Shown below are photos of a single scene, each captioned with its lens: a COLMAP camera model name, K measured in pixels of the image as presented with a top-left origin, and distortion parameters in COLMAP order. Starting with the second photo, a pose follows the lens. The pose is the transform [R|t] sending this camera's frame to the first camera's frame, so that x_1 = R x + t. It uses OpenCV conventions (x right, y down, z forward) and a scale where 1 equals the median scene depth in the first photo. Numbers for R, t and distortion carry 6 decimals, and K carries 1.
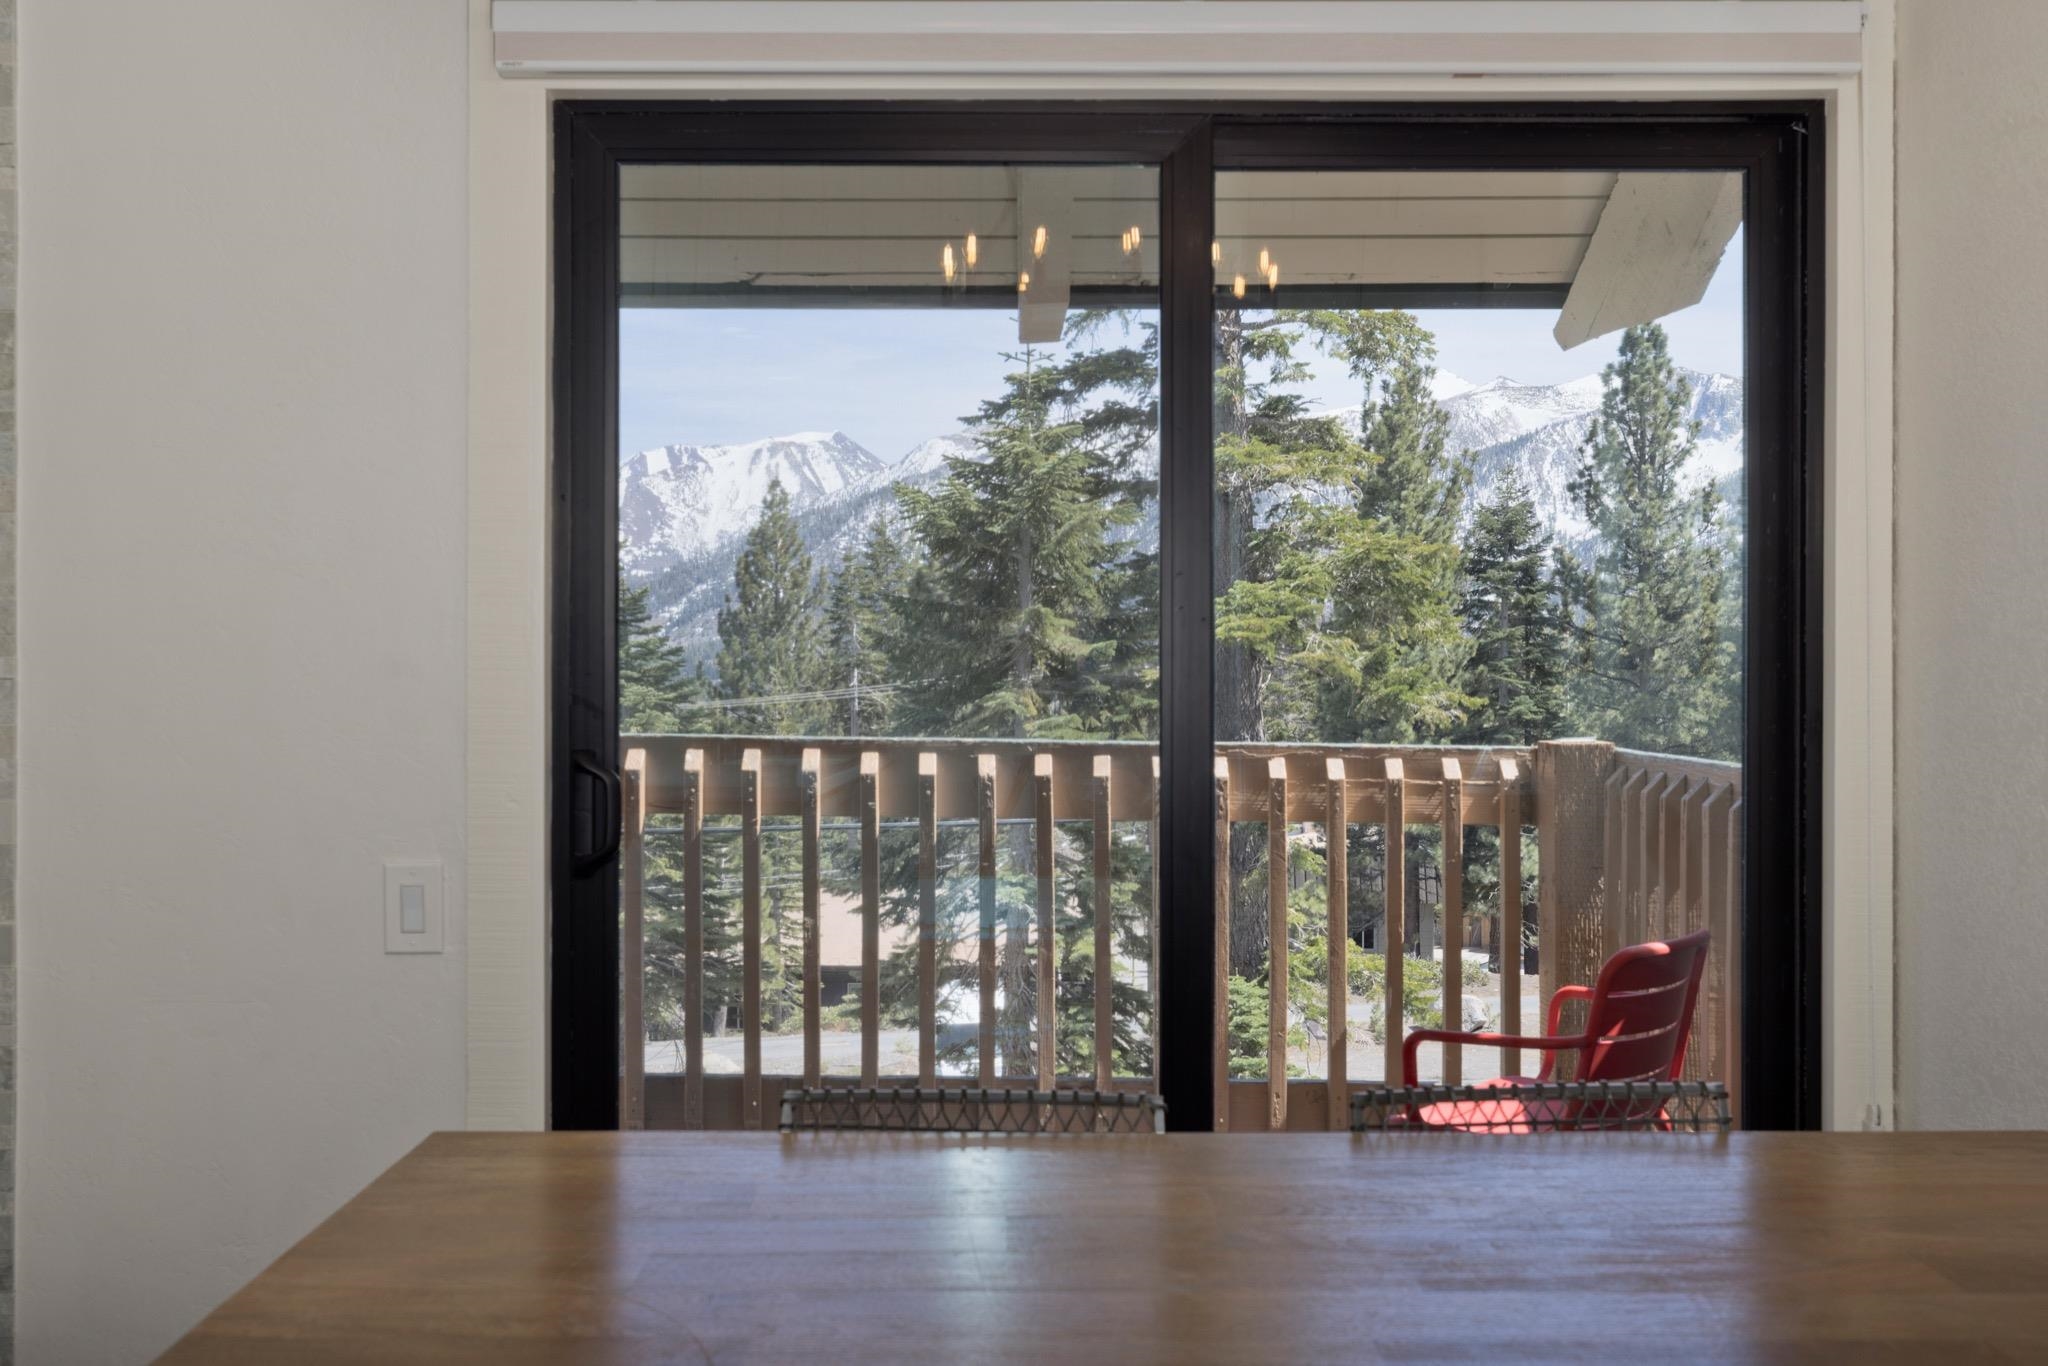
lens RADIAL K [[2021.7, 0, 1032.7], [0, 2021.7, 639.4], [0, 0, 1]] dist [0.010808, 0.000000]
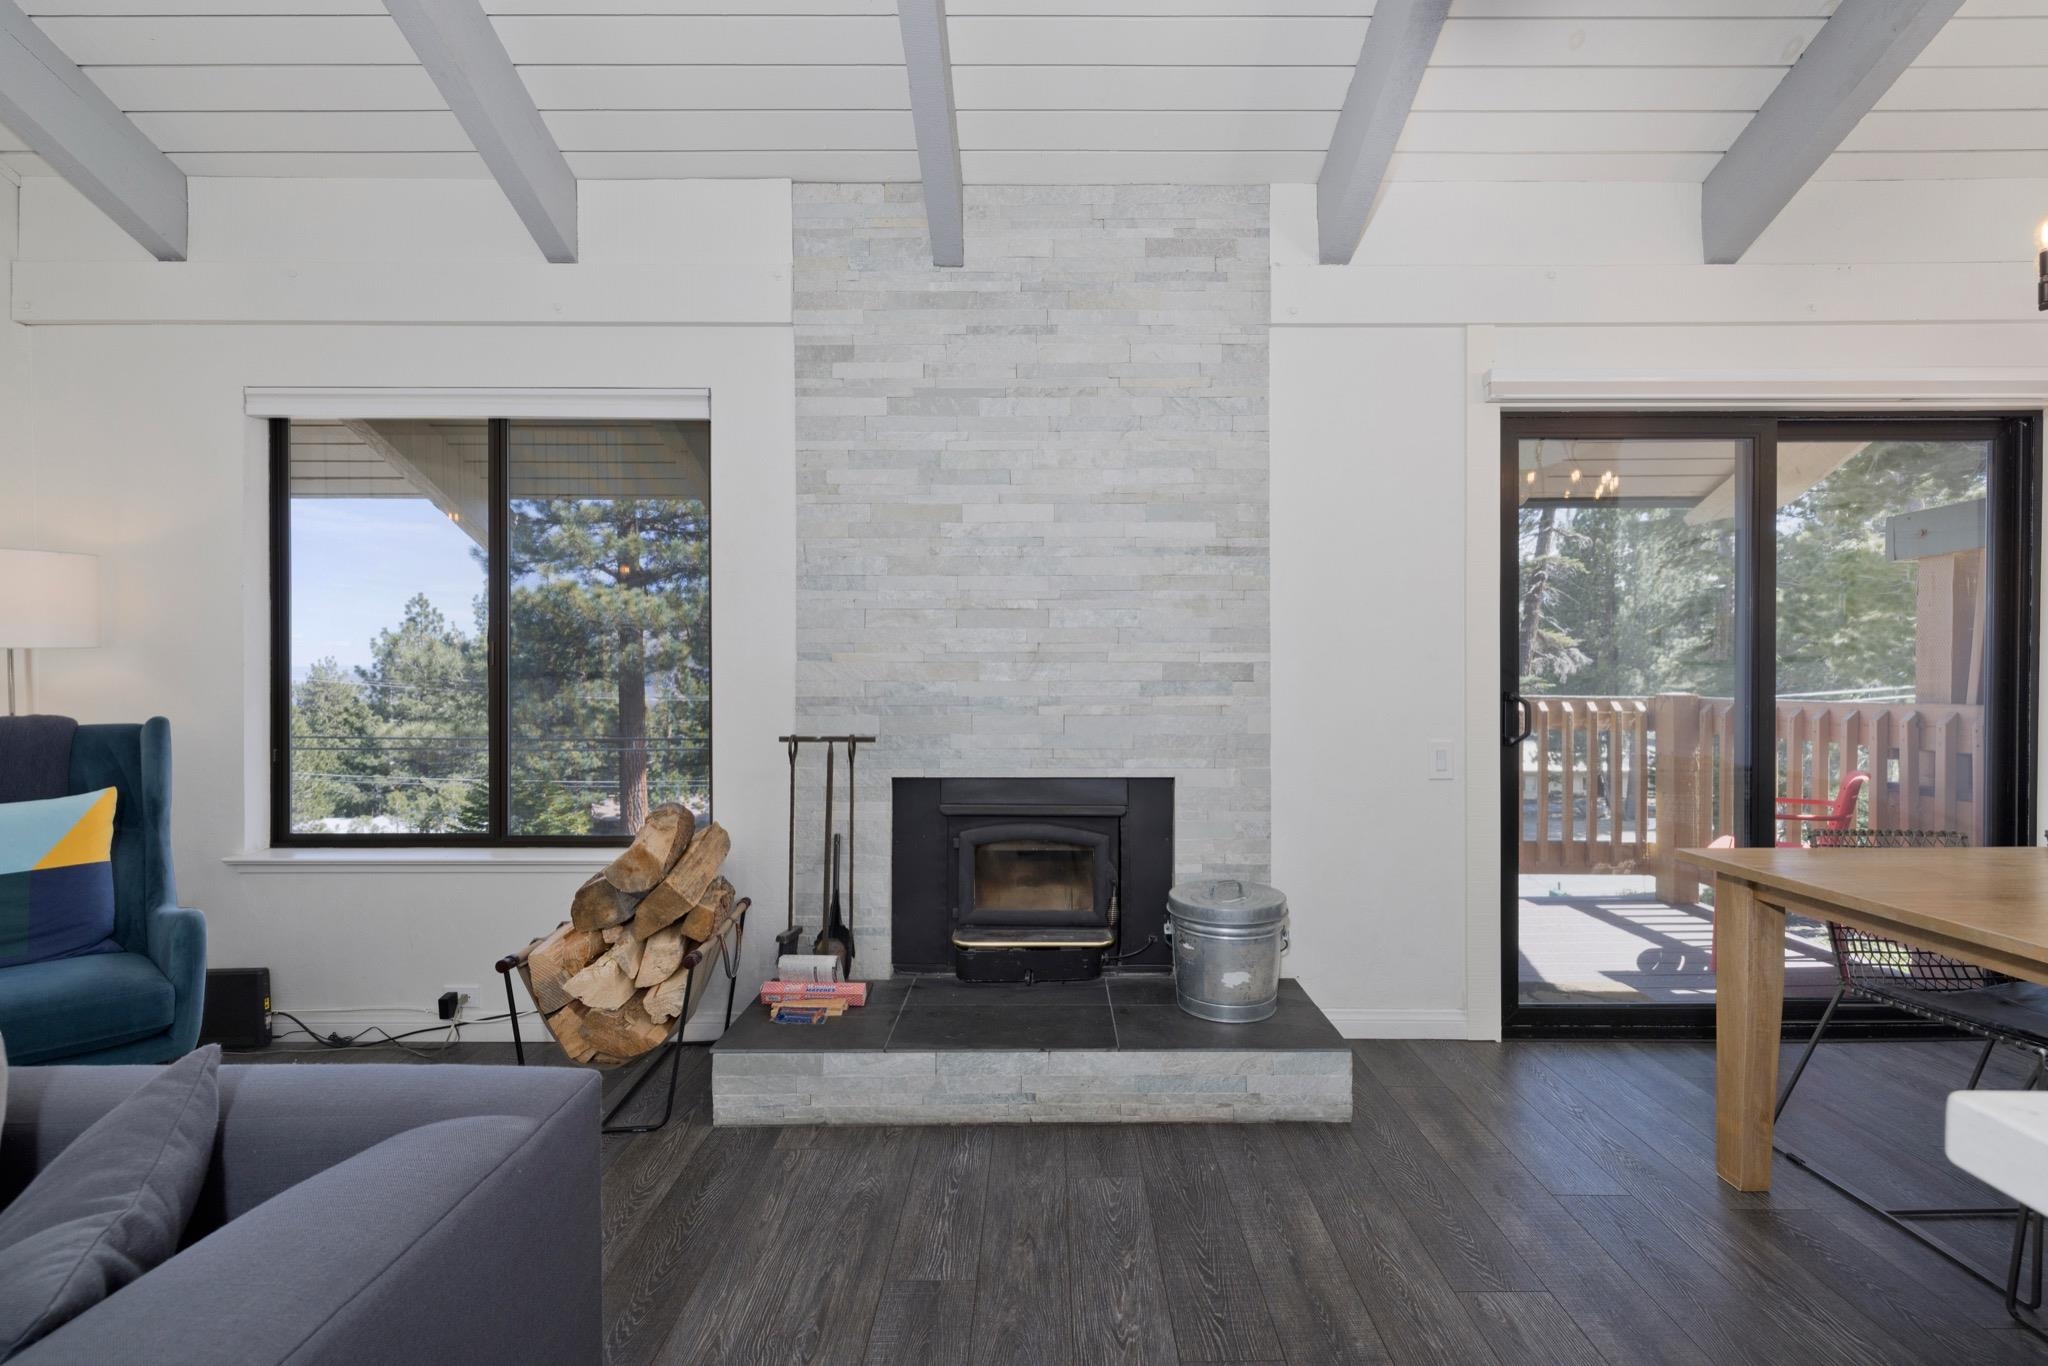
lens RADIAL K [[873.6, 0, 1052.2], [0, 873.6, 681.7], [0, 0, 1]] dist [-0.000470, -0.000123]
pose [[0.999915, -0.004298, 0.012298, -0.113582], [0.004045, 0.999781, 0.020545, 0.003056], [-0.012383, -0.020493, 0.999713, 0.000734]]
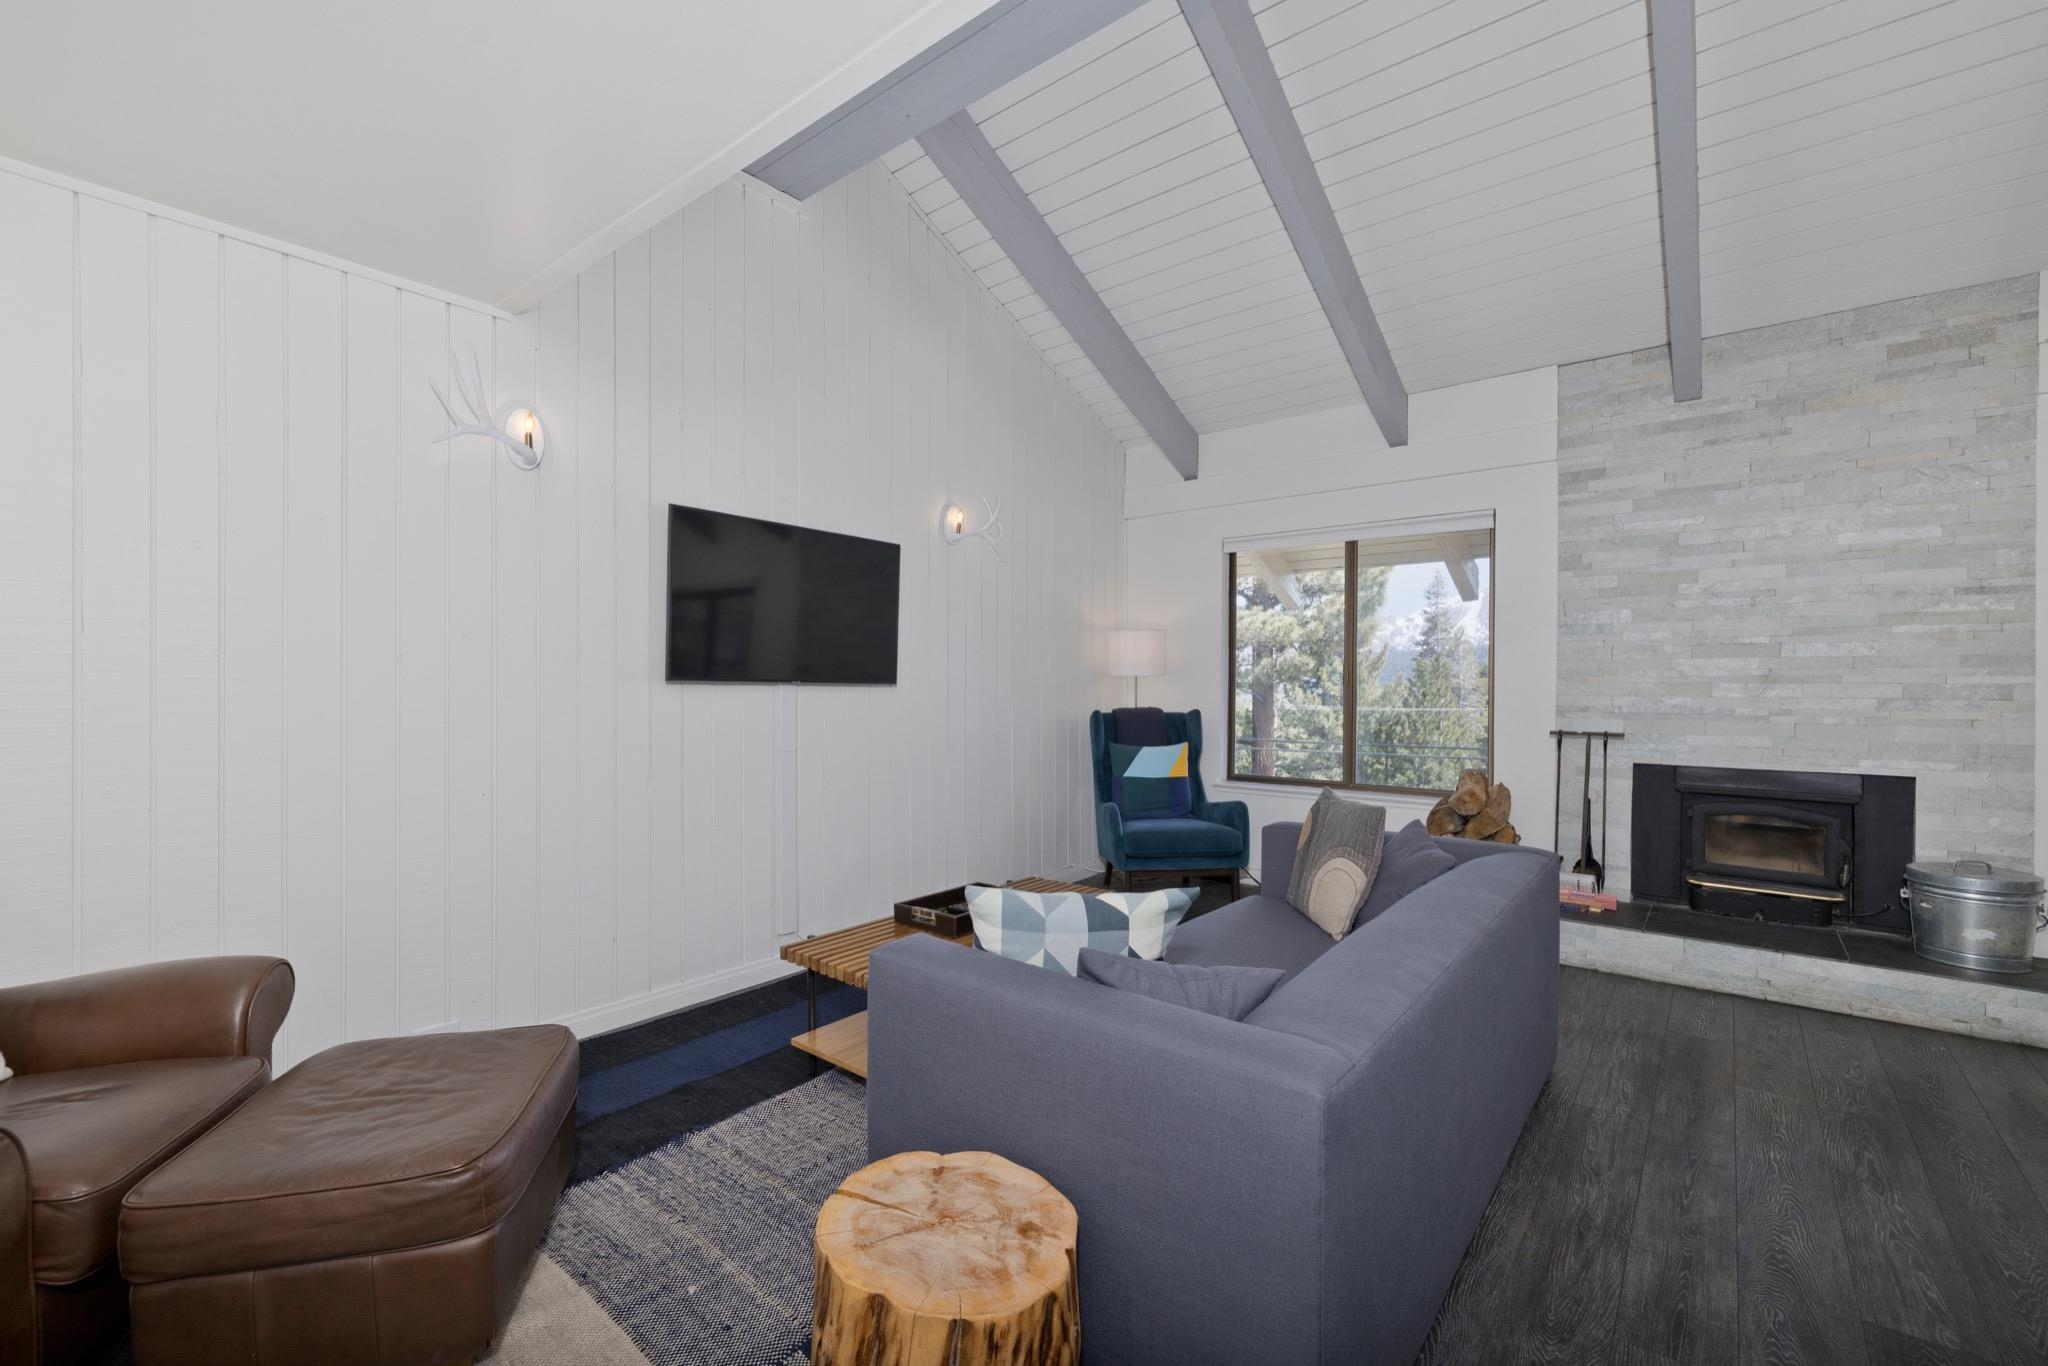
lens RADIAL K [[873.6, 0, 1001.5], [0, 873.6, 690.8], [0, 0, 1]] dist [-0.000470, -0.000123]
pose [[0.773870, 0.004944, -0.633325, -0.123533], [0.006560, 0.999853, 0.015821, 0.000178], [0.633311, -0.016398, 0.773724, -0.114246]]
